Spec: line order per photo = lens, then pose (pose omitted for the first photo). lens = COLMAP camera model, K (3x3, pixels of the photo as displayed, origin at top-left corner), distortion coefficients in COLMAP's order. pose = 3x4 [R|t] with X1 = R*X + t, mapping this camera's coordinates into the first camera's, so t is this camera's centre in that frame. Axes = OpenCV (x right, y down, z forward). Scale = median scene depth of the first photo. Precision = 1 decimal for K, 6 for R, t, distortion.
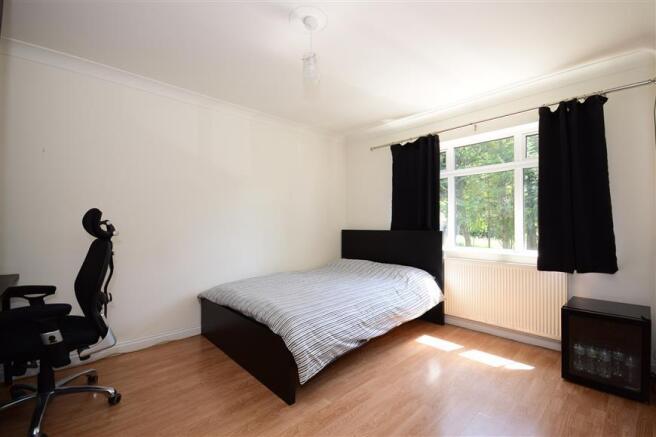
lens RADIAL K [[290.1, 0, 329.7], [0, 290.1, 223.7], [0, 0, 1]] dist [-0.003479, -0.000304]
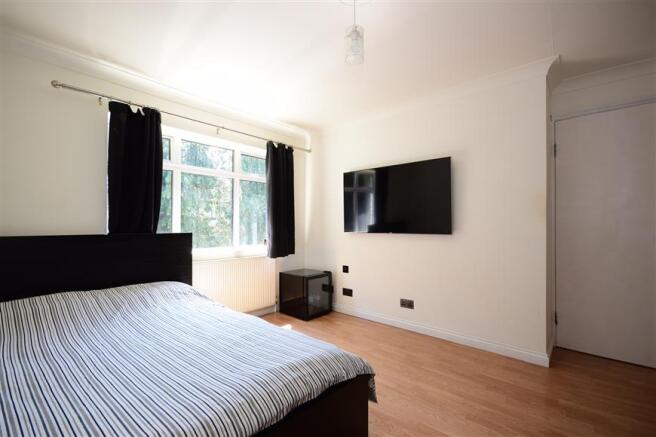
lens RADIAL K [[290.1, 0, 330.6], [0, 290.1, 218.8], [0, 0, 1]] dist [-0.003479, -0.000304]
pose [[-0.118829, 0.007810, 0.992884, -0.543654], [-0.016318, 0.999819, -0.009817, -0.015458], [-0.992781, -0.017368, -0.118680, 0.692575]]
